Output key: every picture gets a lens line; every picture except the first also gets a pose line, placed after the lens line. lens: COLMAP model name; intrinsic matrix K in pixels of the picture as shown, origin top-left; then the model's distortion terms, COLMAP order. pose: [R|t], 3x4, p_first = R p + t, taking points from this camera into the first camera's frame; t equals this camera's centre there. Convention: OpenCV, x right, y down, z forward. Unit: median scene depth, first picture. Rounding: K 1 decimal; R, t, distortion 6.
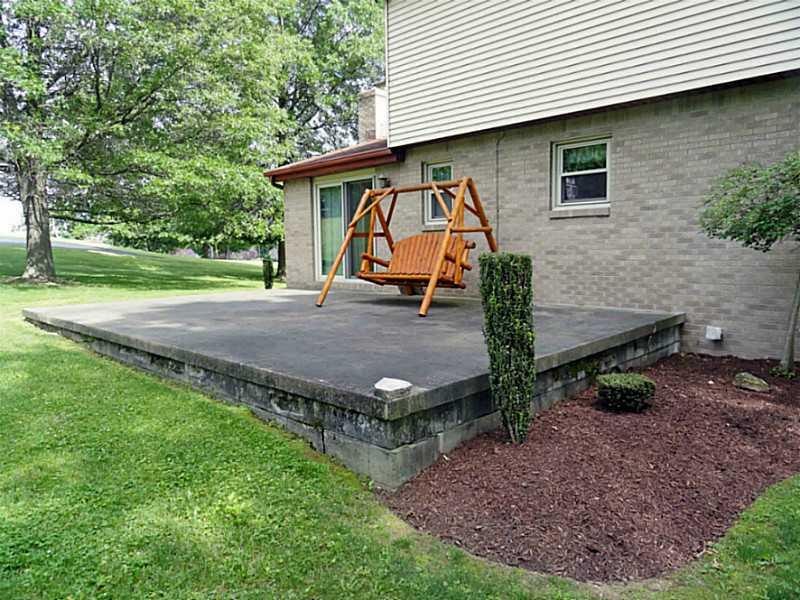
lens RADIAL K [[553.7, 0, 402.1], [0, 553.7, 296.6], [0, 0, 1]] dist [-0.002653, -0.000403]
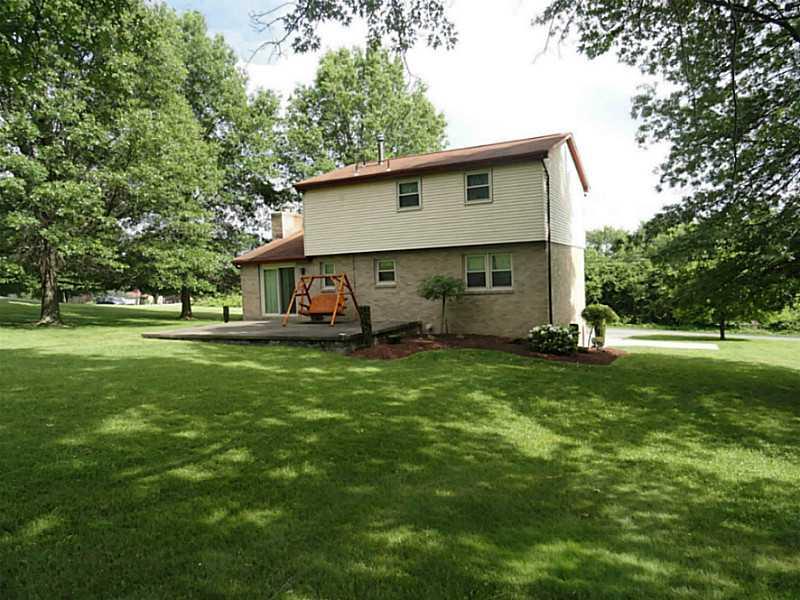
lens RADIAL K [[553.7, 0, 400.6], [0, 553.7, 299.2], [0, 0, 1]] dist [-0.002653, -0.000403]
pose [[0.957166, -0.030977, 0.287878, -0.394792], [0.047814, 0.997521, -0.051640, 0.057032], [-0.285564, 0.063192, 0.956274, -1.625053]]
